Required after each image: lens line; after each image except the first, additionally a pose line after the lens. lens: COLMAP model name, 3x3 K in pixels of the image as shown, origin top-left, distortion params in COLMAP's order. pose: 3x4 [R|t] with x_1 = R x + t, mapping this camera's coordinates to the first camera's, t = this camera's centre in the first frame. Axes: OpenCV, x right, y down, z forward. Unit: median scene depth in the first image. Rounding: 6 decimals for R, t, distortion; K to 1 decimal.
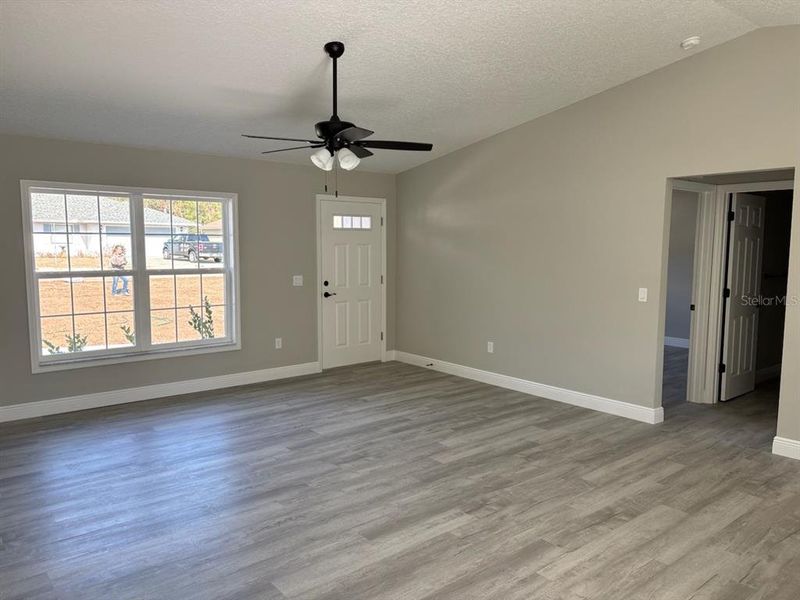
lens RADIAL K [[603.8, 0, 396.8], [0, 603.8, 303.2], [0, 0, 1]] dist [0.055435, -0.054494]
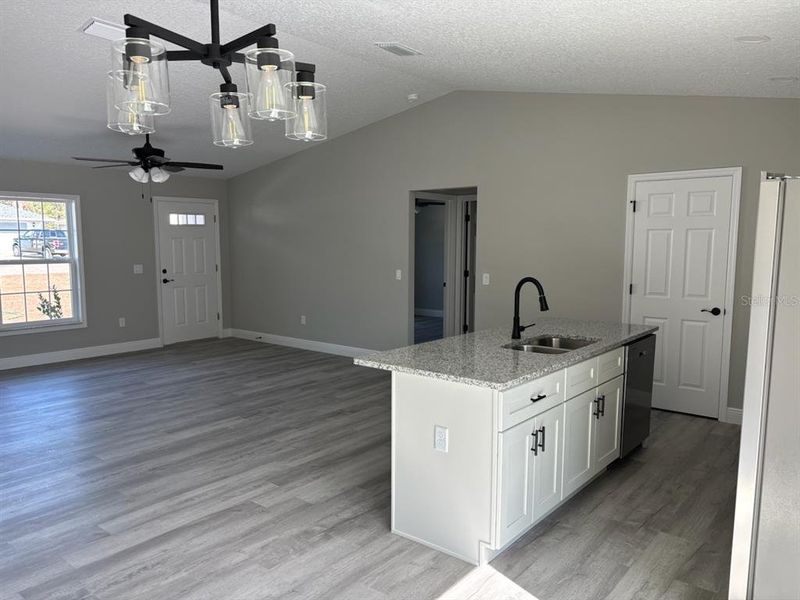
lens RADIAL K [[603.8, 0, 396.8], [0, 603.8, 303.2], [0, 0, 1]] dist [0.055435, -0.054494]
pose [[0.981436, -0.023326, 0.190367, 0.130703], [0.022090, 0.999719, 0.008615, 0.037911], [-0.190515, -0.004250, 0.981675, -0.333702]]
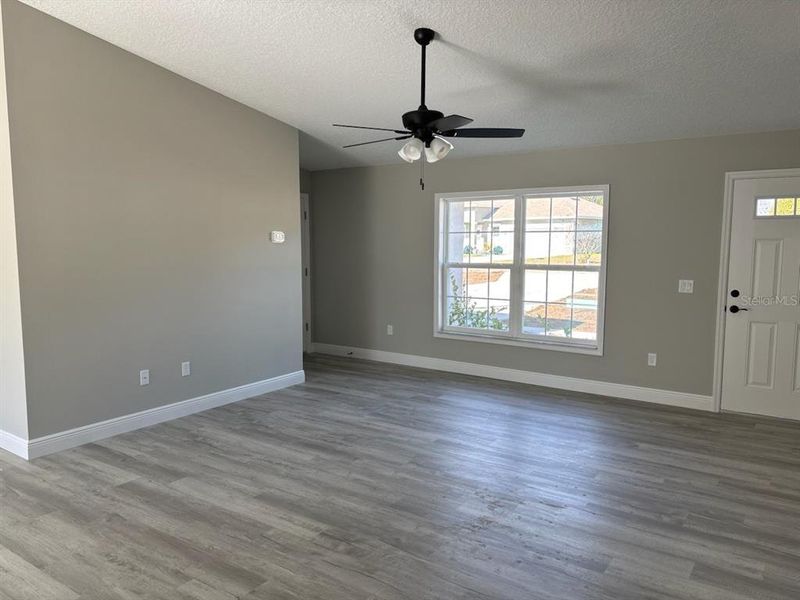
lens RADIAL K [[603.8, 0, 396.8], [0, 603.8, 303.2], [0, 0, 1]] dist [0.055435, -0.054494]
pose [[0.265684, 0.096625, -0.959206, 0.620015], [-0.096896, 0.992603, 0.073151, -0.045864], [0.959178, 0.073509, 0.273081, 0.527511]]
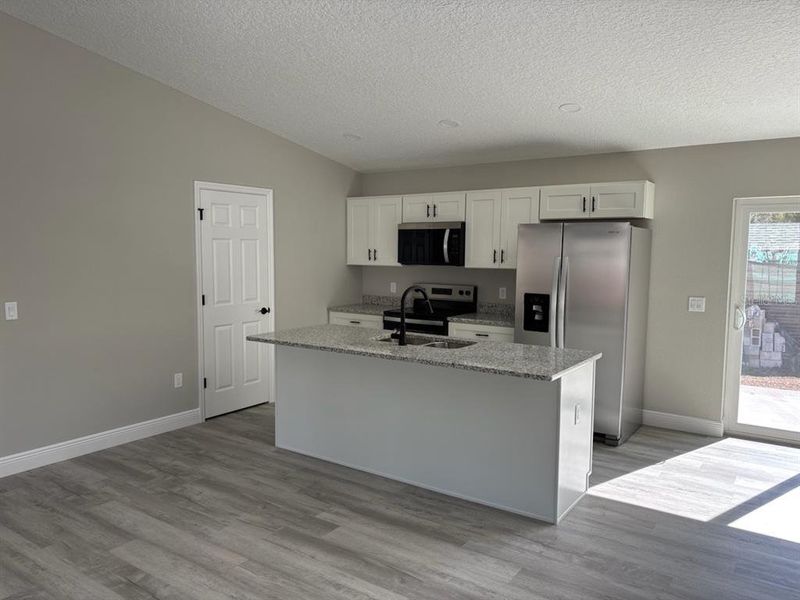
lens RADIAL K [[603.8, 0, 396.8], [0, 603.8, 303.2], [0, 0, 1]] dist [0.055435, -0.054494]
pose [[-0.266427, -0.095724, 0.959090, -0.301821], [0.085682, 0.988765, 0.122487, -0.054152], [-0.960039, 0.114810, -0.255232, 0.520986]]
